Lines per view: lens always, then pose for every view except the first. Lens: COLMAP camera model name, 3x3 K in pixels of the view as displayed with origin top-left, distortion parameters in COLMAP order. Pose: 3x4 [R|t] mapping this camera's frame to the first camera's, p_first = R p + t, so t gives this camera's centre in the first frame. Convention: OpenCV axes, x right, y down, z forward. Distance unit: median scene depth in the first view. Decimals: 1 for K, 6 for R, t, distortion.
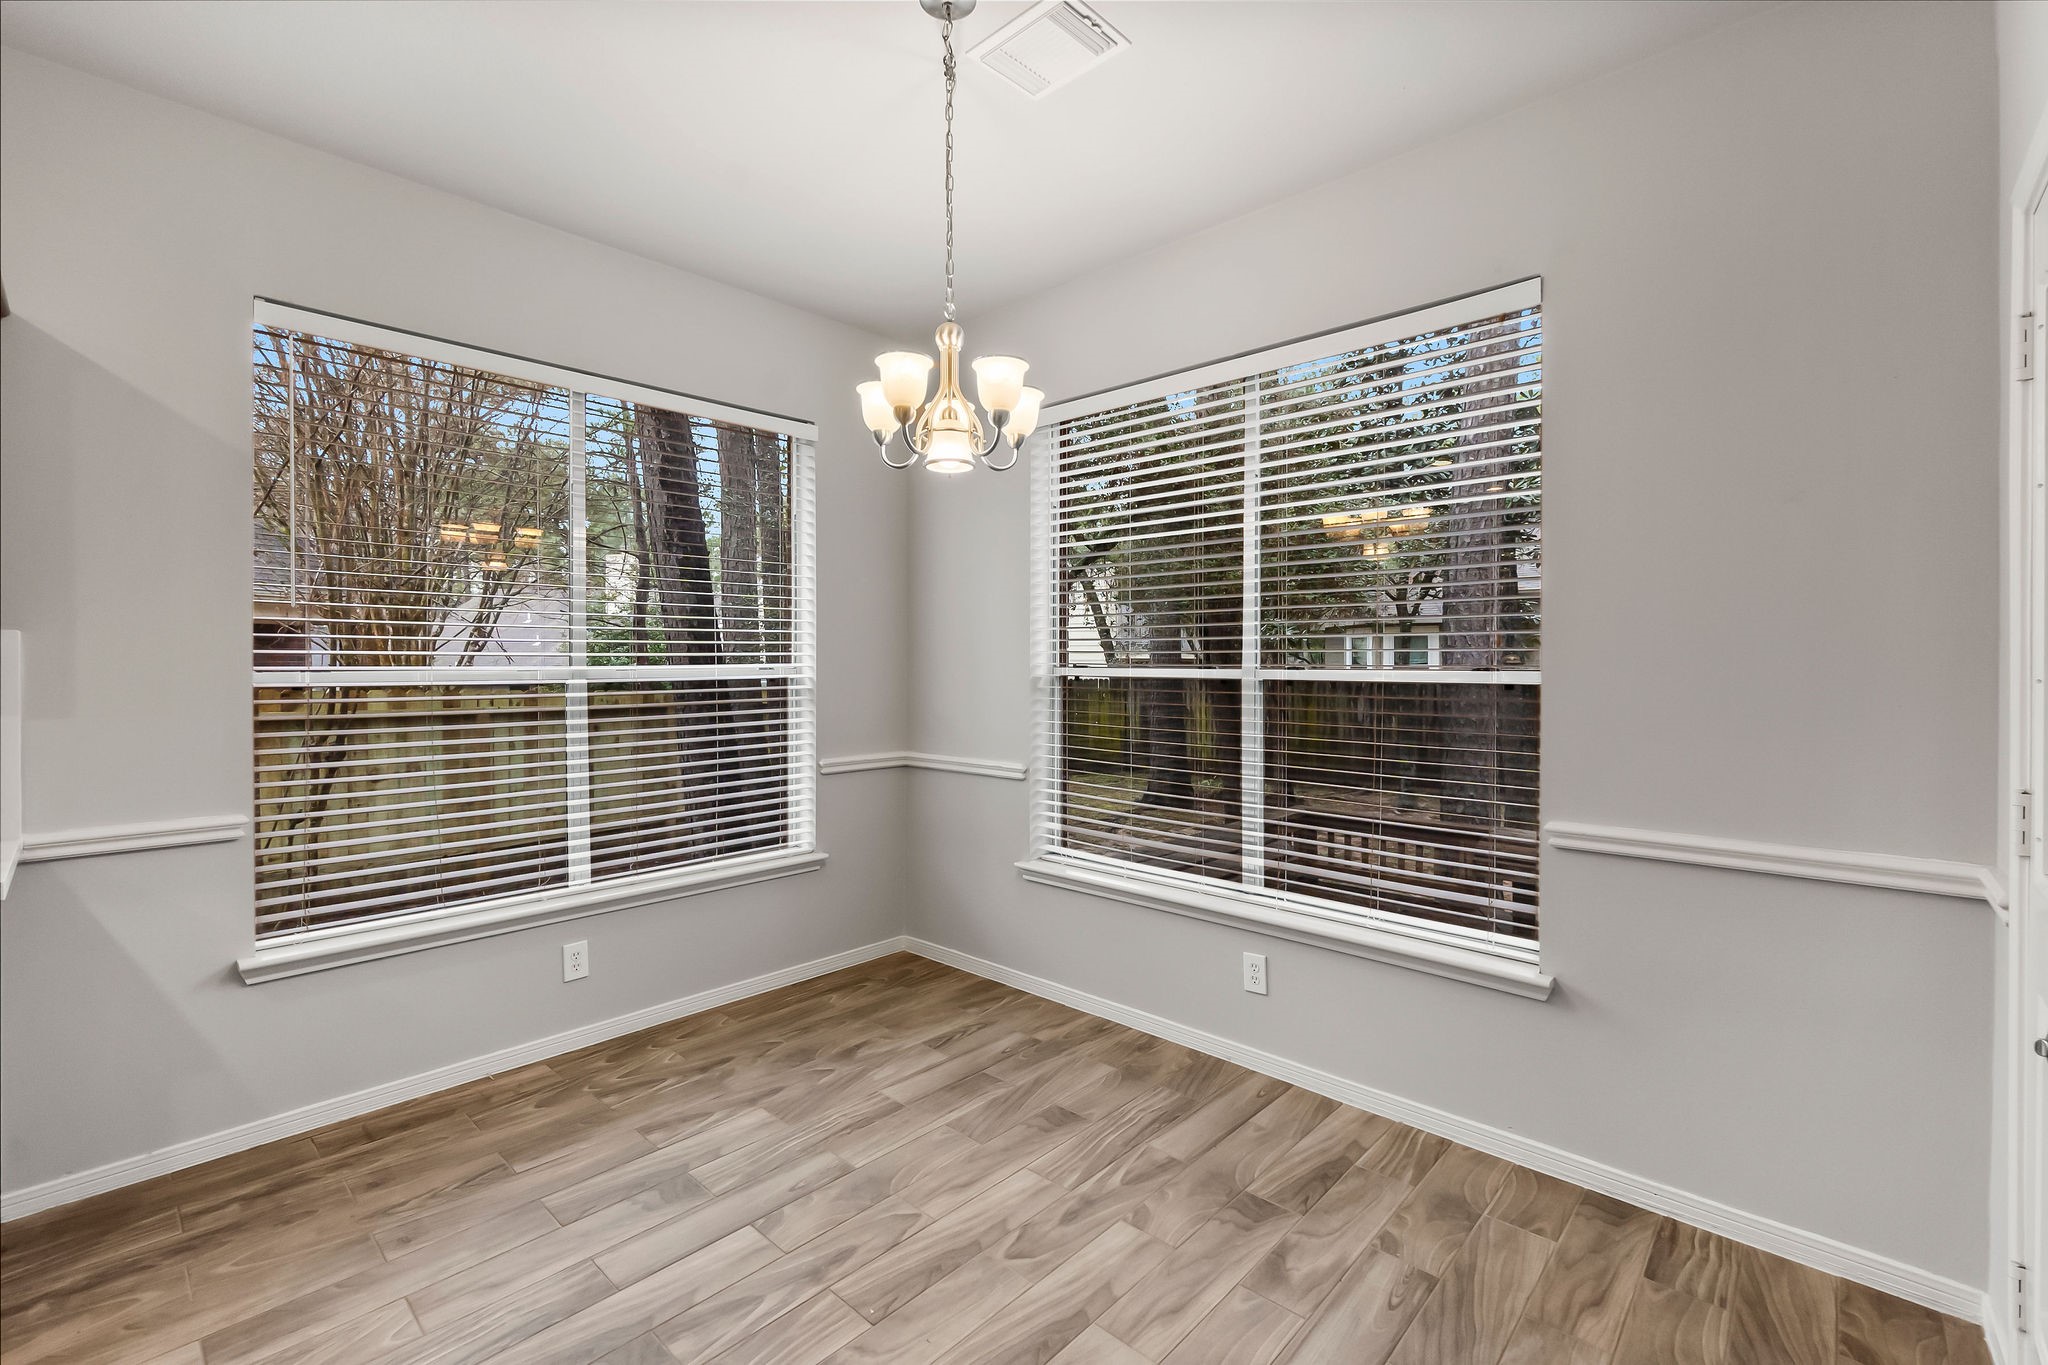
lens RADIAL K [[885.7, 0, 1033.6], [0, 885.7, 676.5], [0, 0, 1]] dist [-0.007530, 0.001503]
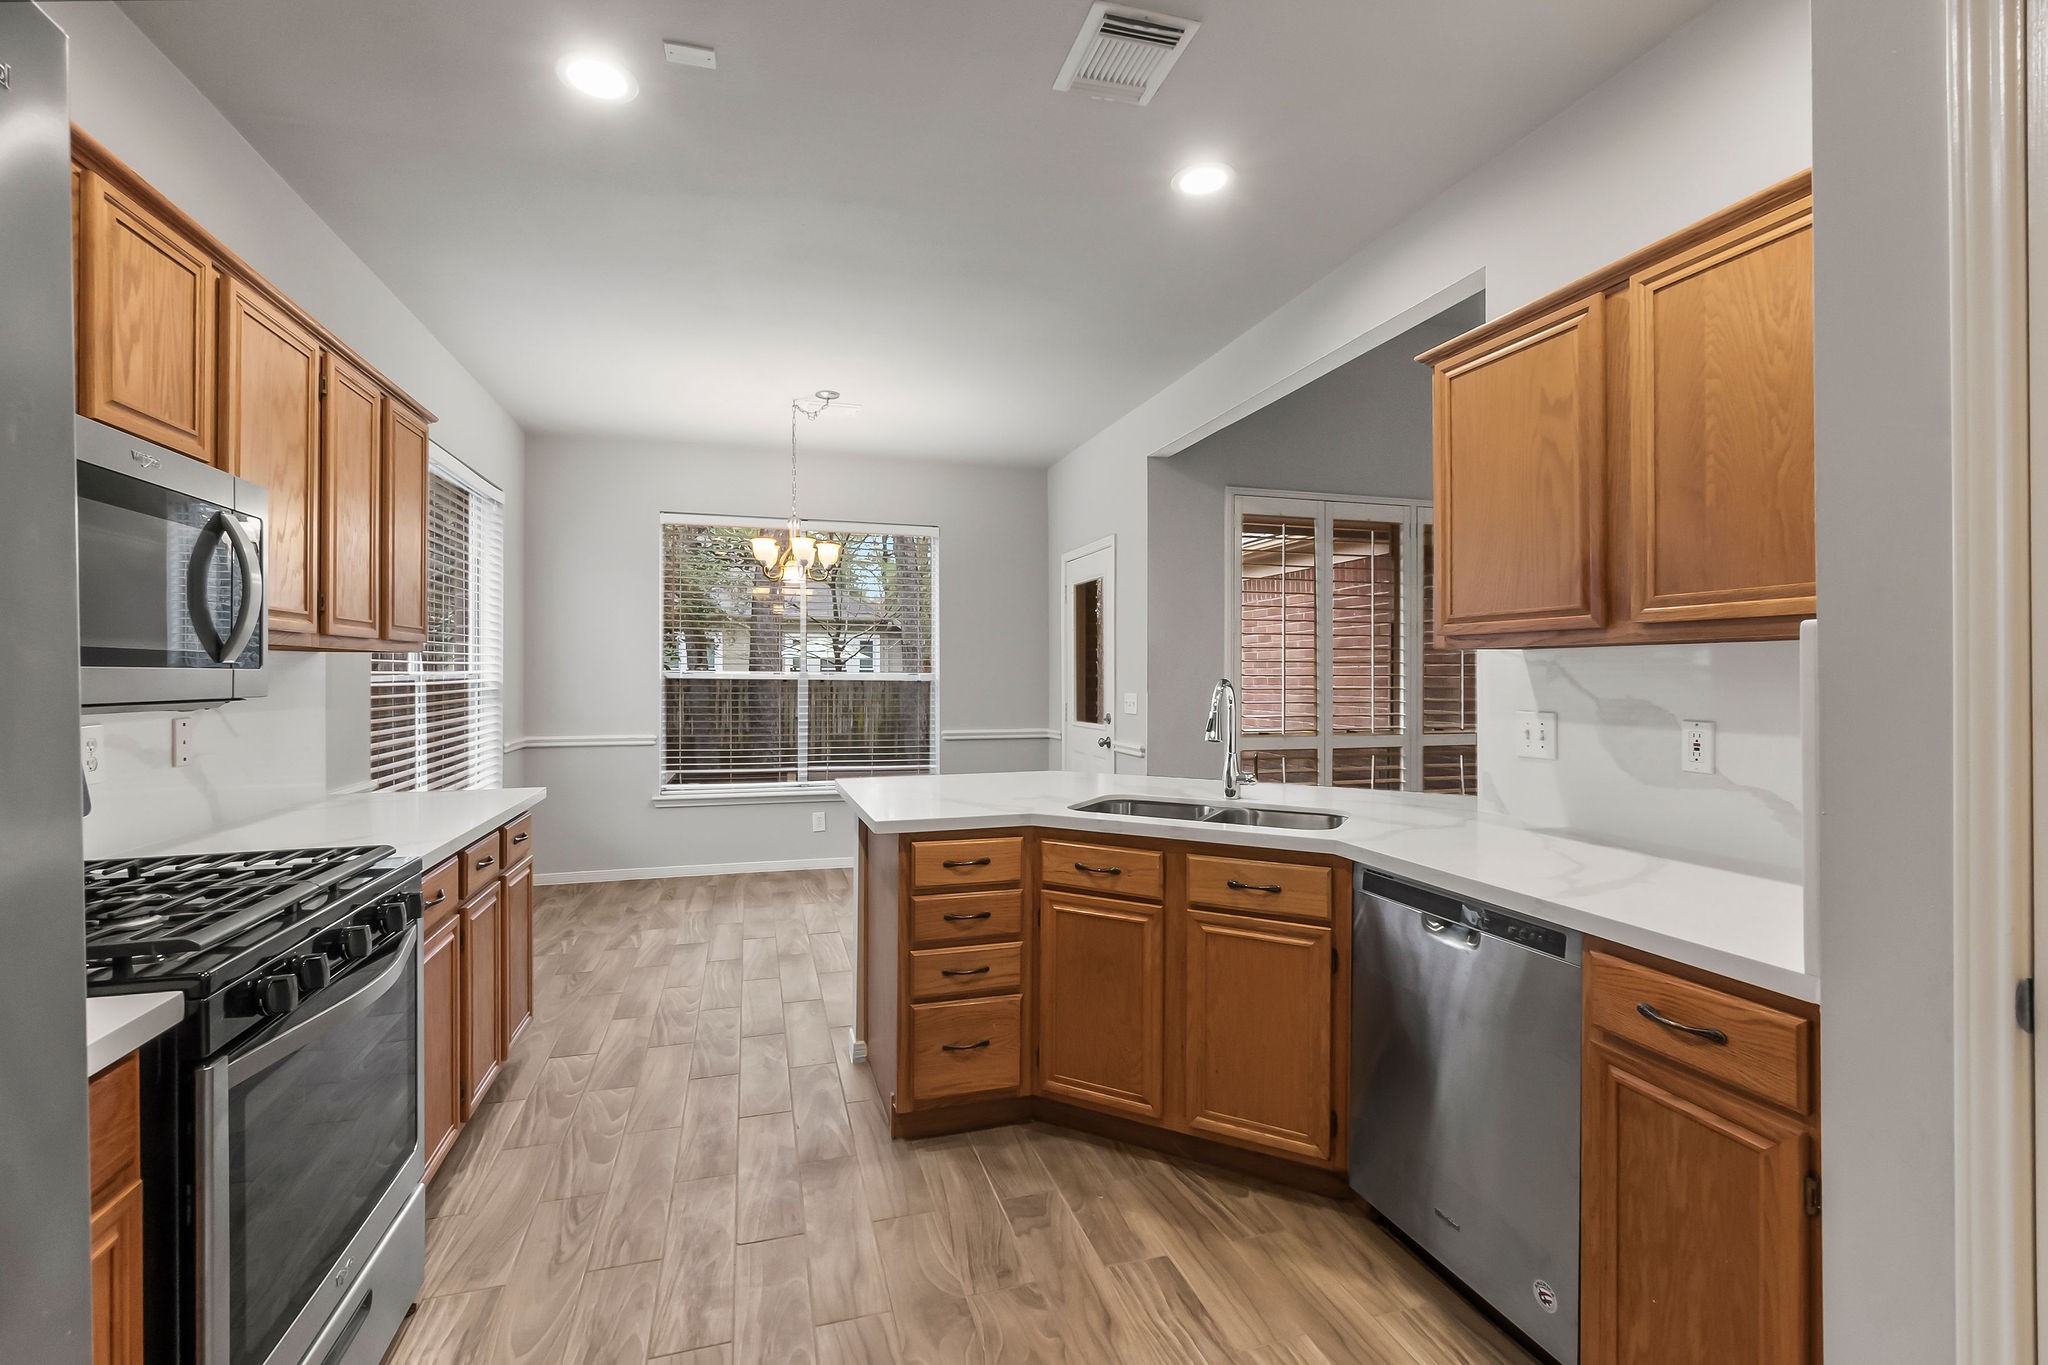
lens RADIAL K [[885.7, 0, 1024.0], [0, 885.7, 677.5], [0, 0, 1]] dist [-0.007530, 0.001503]
pose [[0.511884, -0.010251, 0.858993, -1.522731], [0.014436, 0.999890, 0.003330, 0.006429], [-0.858933, 0.010696, 0.511976, -0.552320]]
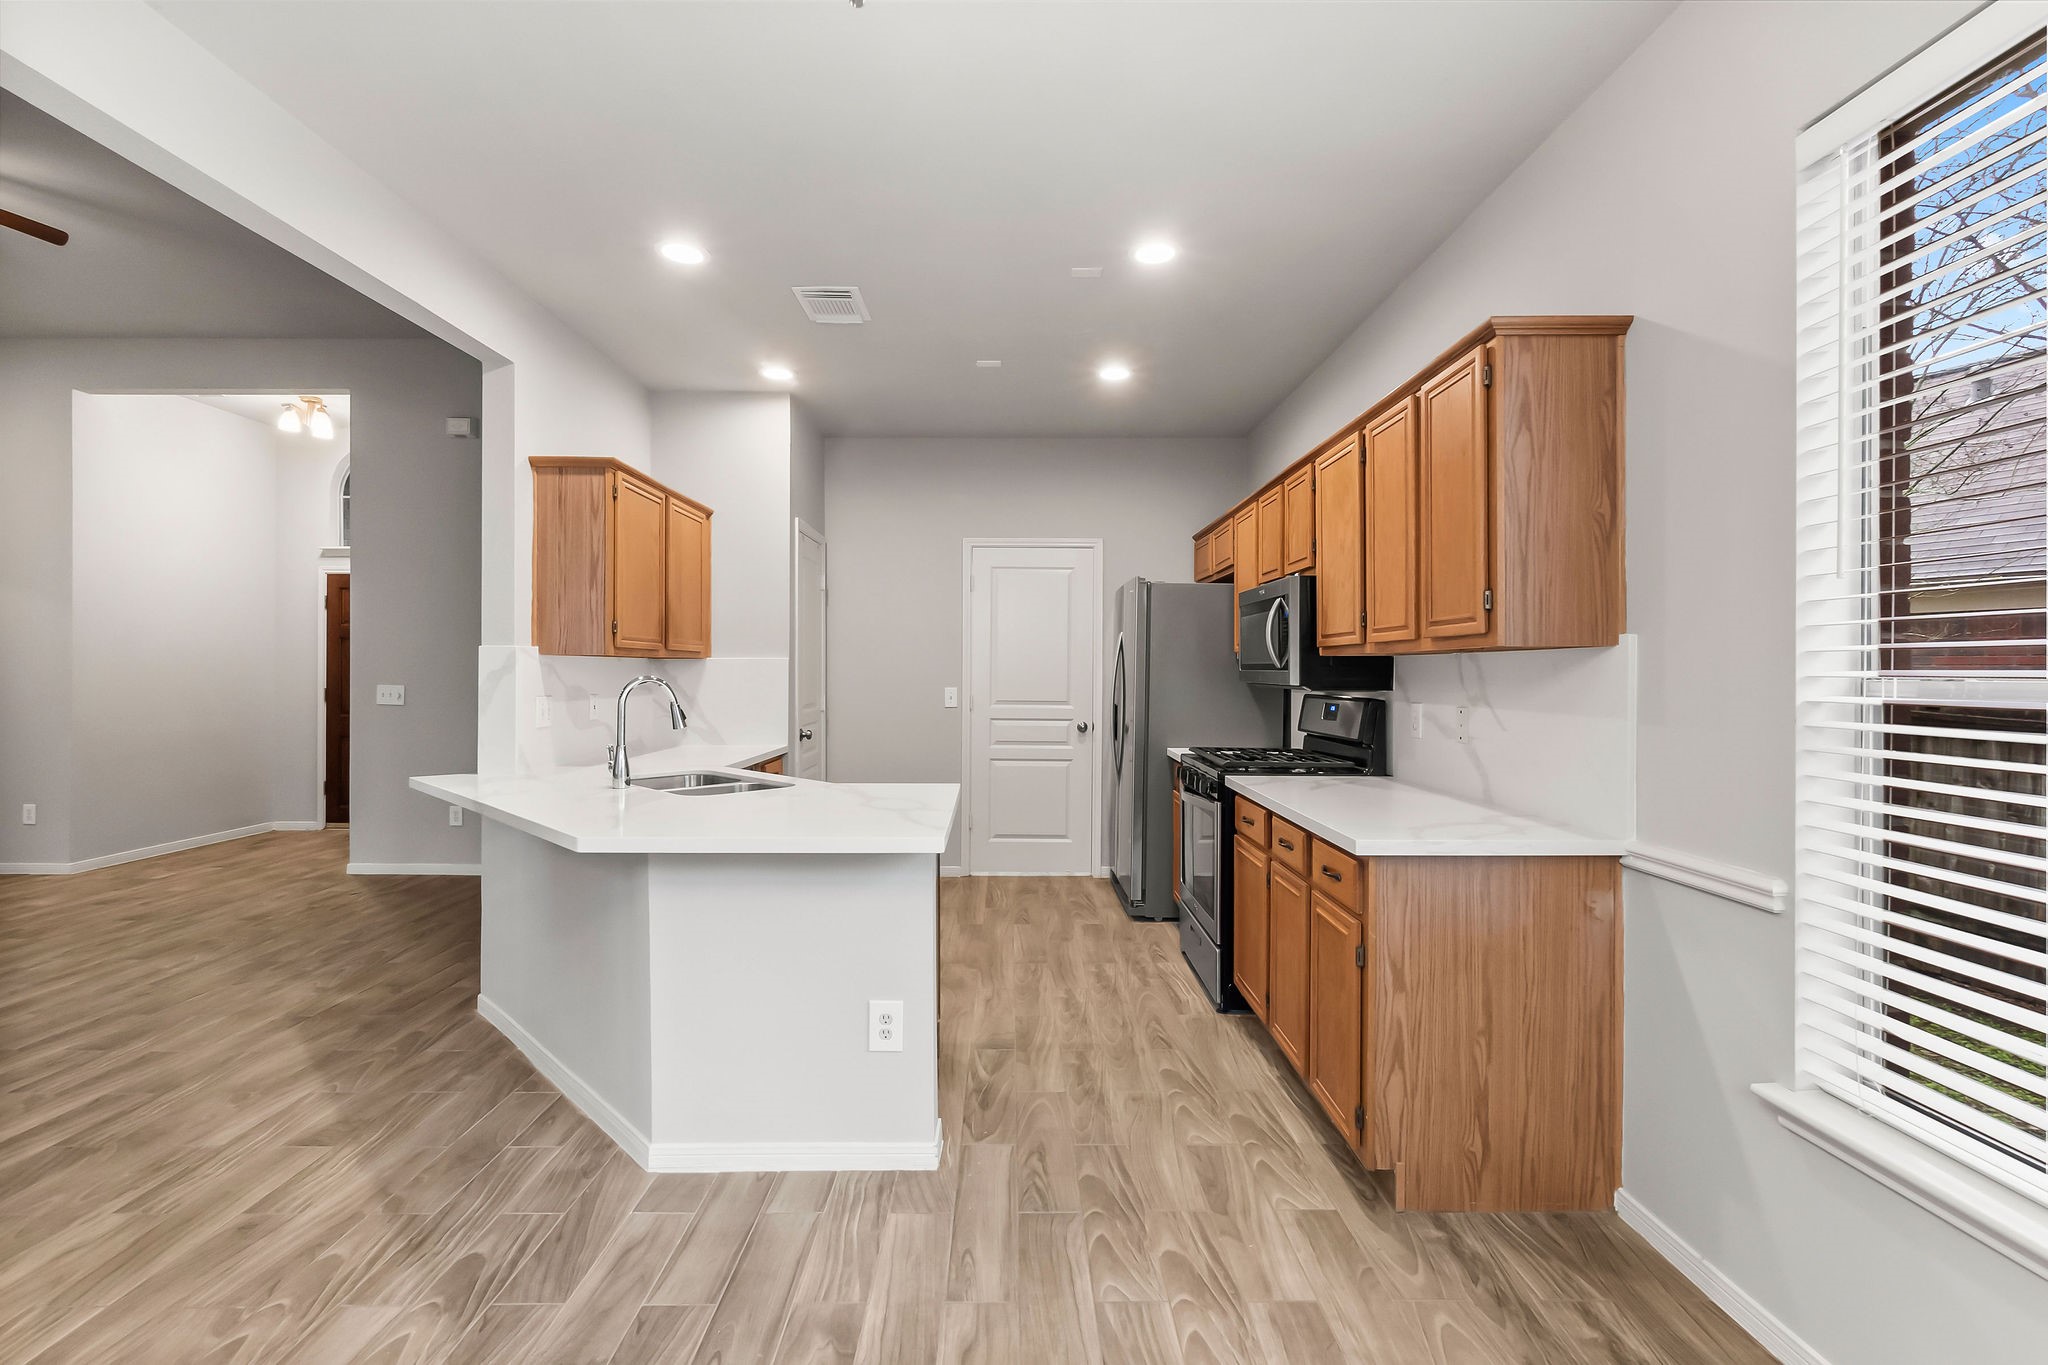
lens RADIAL K [[885.7, 0, 1020.0], [0, 885.7, 674.4], [0, 0, 1]] dist [-0.007530, 0.001503]
pose [[-0.734539, -0.006719, -0.678534, 0.033806], [-0.016929, 0.999821, 0.008426, -0.005642], [0.678356, 0.017676, -0.734521, 1.086945]]
